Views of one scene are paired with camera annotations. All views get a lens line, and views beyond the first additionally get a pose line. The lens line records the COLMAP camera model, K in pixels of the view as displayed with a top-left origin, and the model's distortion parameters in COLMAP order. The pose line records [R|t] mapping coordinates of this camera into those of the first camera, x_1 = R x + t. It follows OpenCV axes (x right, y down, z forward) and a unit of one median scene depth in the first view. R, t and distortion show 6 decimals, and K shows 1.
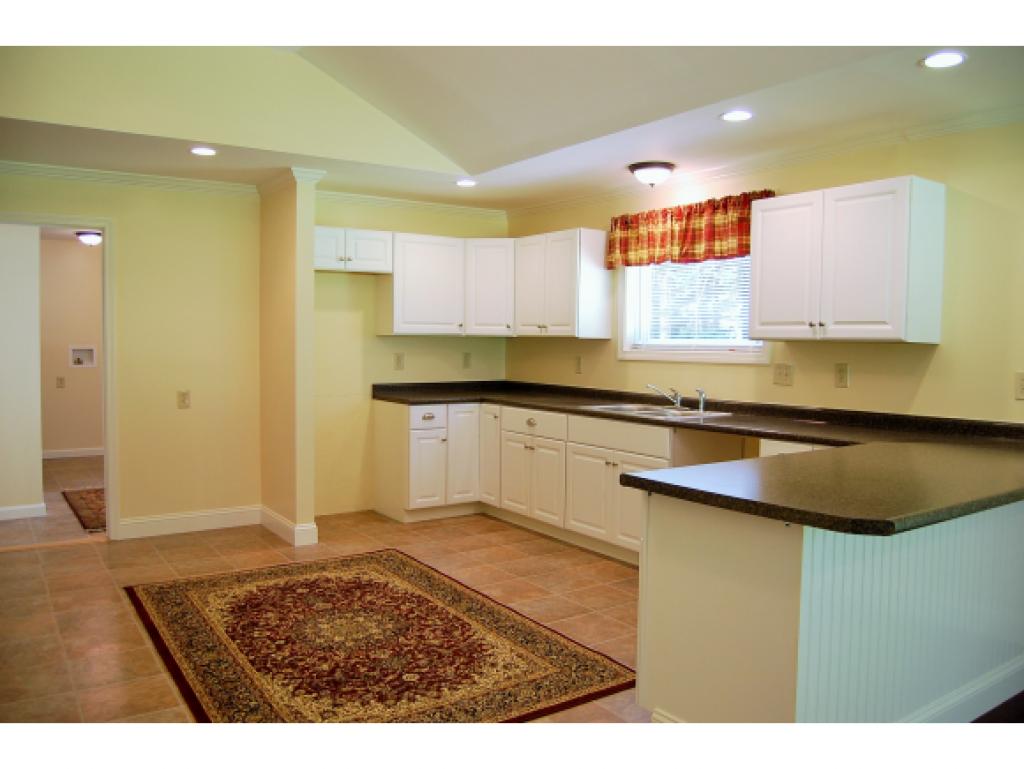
lens RADIAL K [[798.3, 0, 512.0], [0, 798.3, 384.5], [0, 0, 1]] dist [-0.076817, 0.011702]
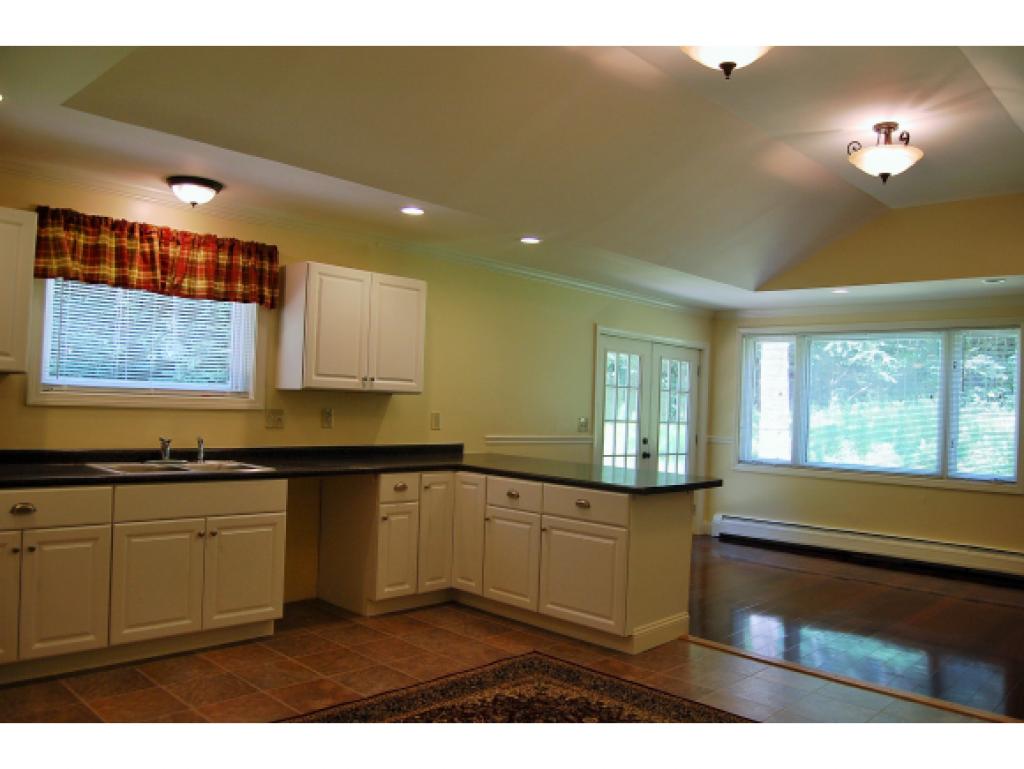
lens RADIAL K [[798.3, 0, 512.0], [0, 798.3, 384.5], [0, 0, 1]] dist [-0.076817, 0.011702]
pose [[-0.196050, -0.000376, 0.980594, -0.807274], [0.008916, 0.999958, 0.002166, -0.060938], [-0.980553, 0.009168, -0.196038, 0.916900]]
